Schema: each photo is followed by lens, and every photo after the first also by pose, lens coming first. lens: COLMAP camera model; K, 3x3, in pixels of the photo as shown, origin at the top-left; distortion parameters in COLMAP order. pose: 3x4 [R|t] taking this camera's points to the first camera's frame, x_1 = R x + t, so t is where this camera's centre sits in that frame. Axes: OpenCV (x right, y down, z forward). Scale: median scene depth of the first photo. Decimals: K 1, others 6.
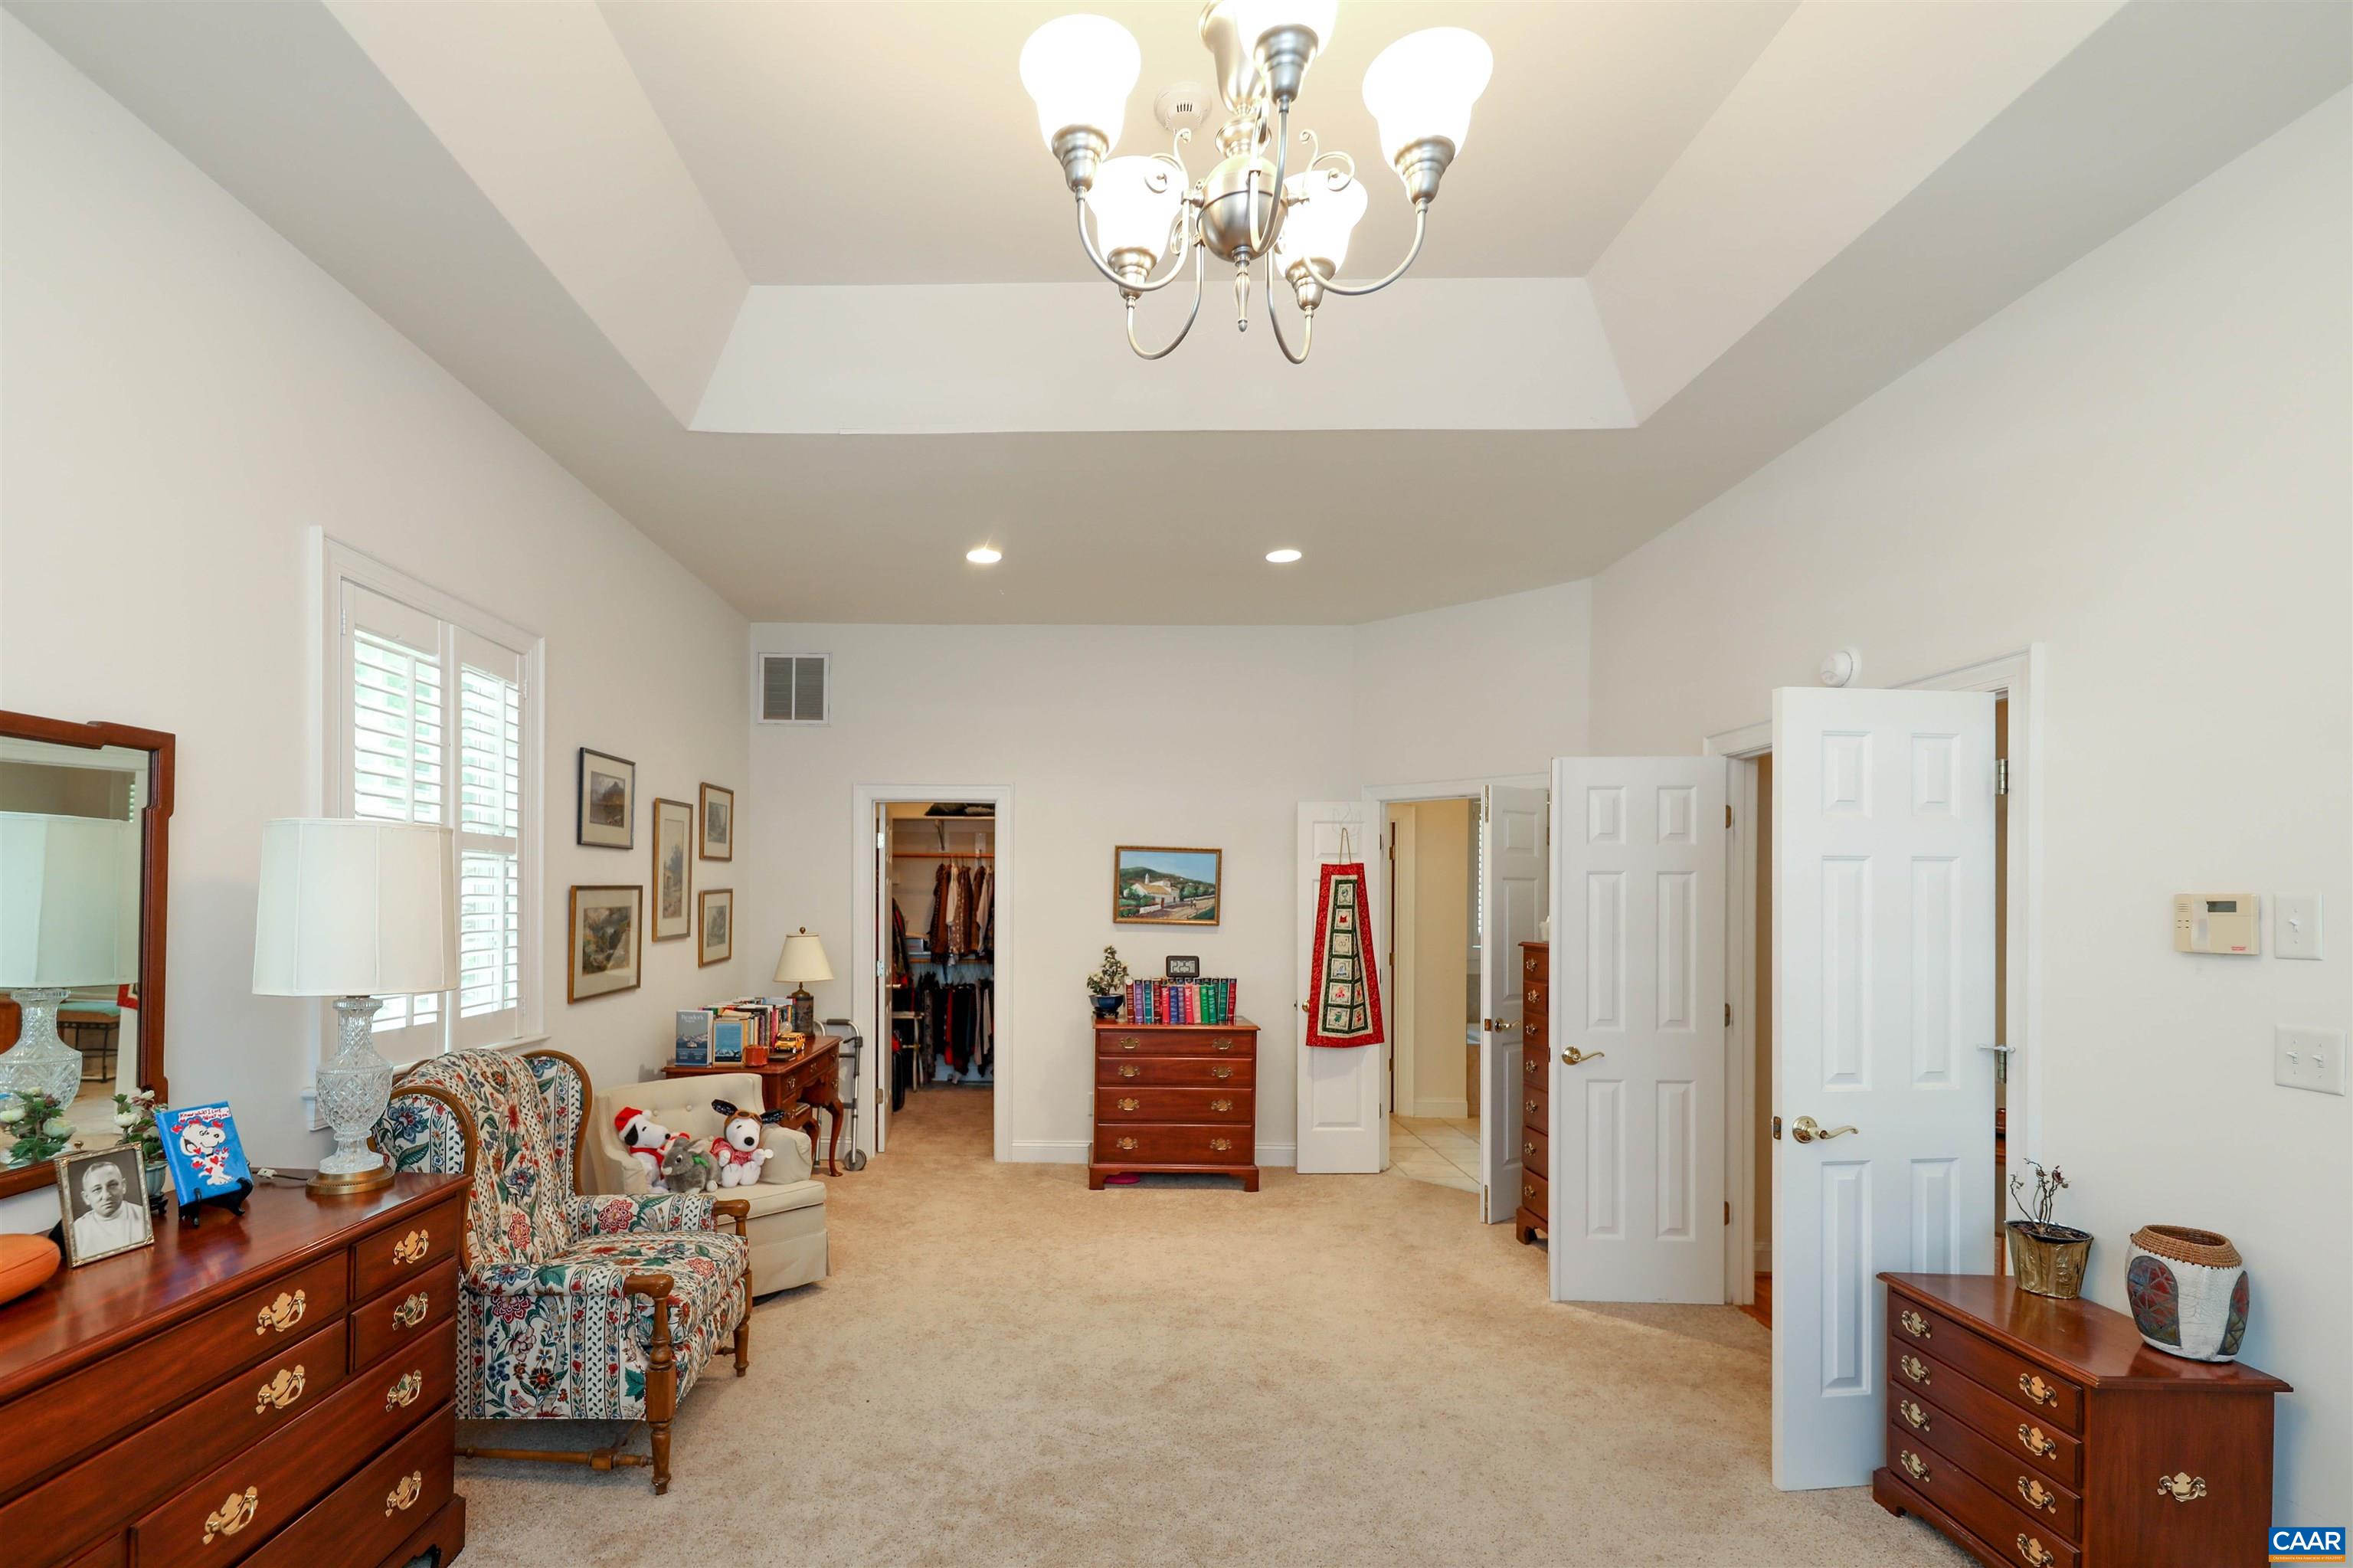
lens RADIAL K [[936.3, 0, 1176.7], [0, 936.3, 907.8], [0, 0, 1]] dist [0.015135, -0.009062]
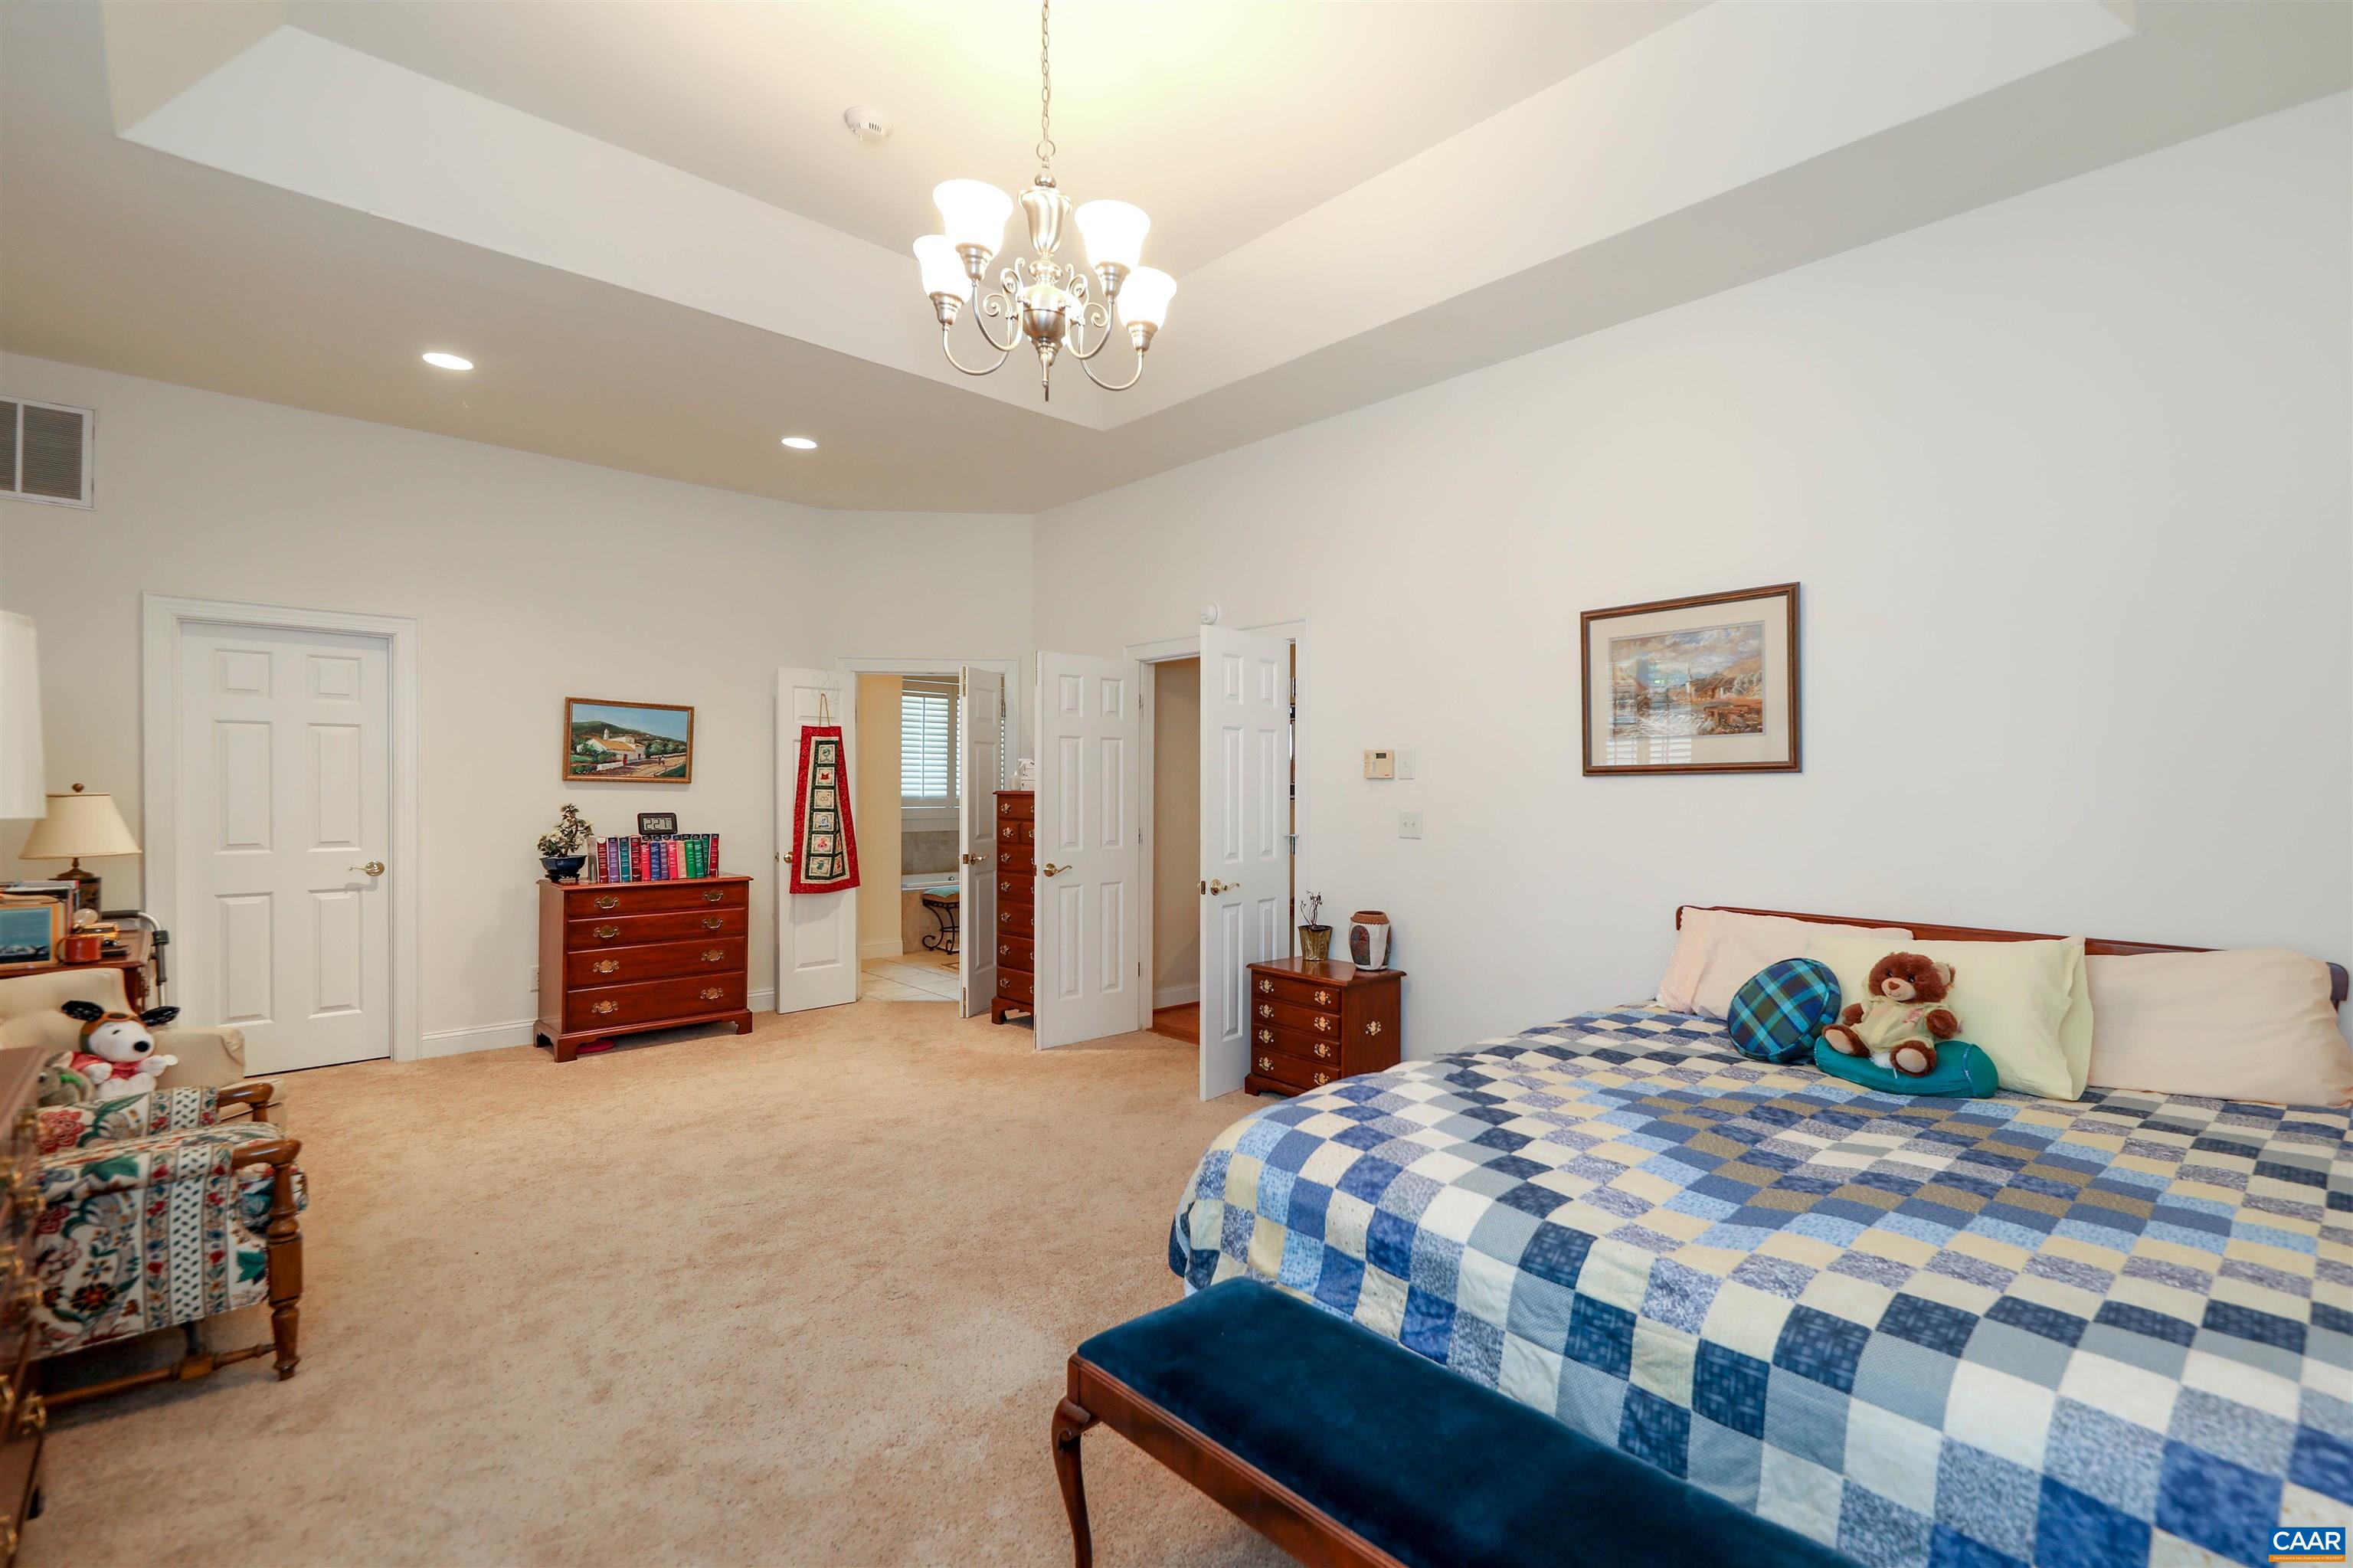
lens RADIAL K [[975.9, 0, 1168.9], [0, 975.9, 798.2], [0, 0, 1]] dist [0.002612, -0.000095]
pose [[0.757822, -0.006804, 0.652426, -0.283643], [0.001702, 0.999963, 0.008452, 0.030783], [-0.652459, -0.005294, 0.757805, -0.146246]]
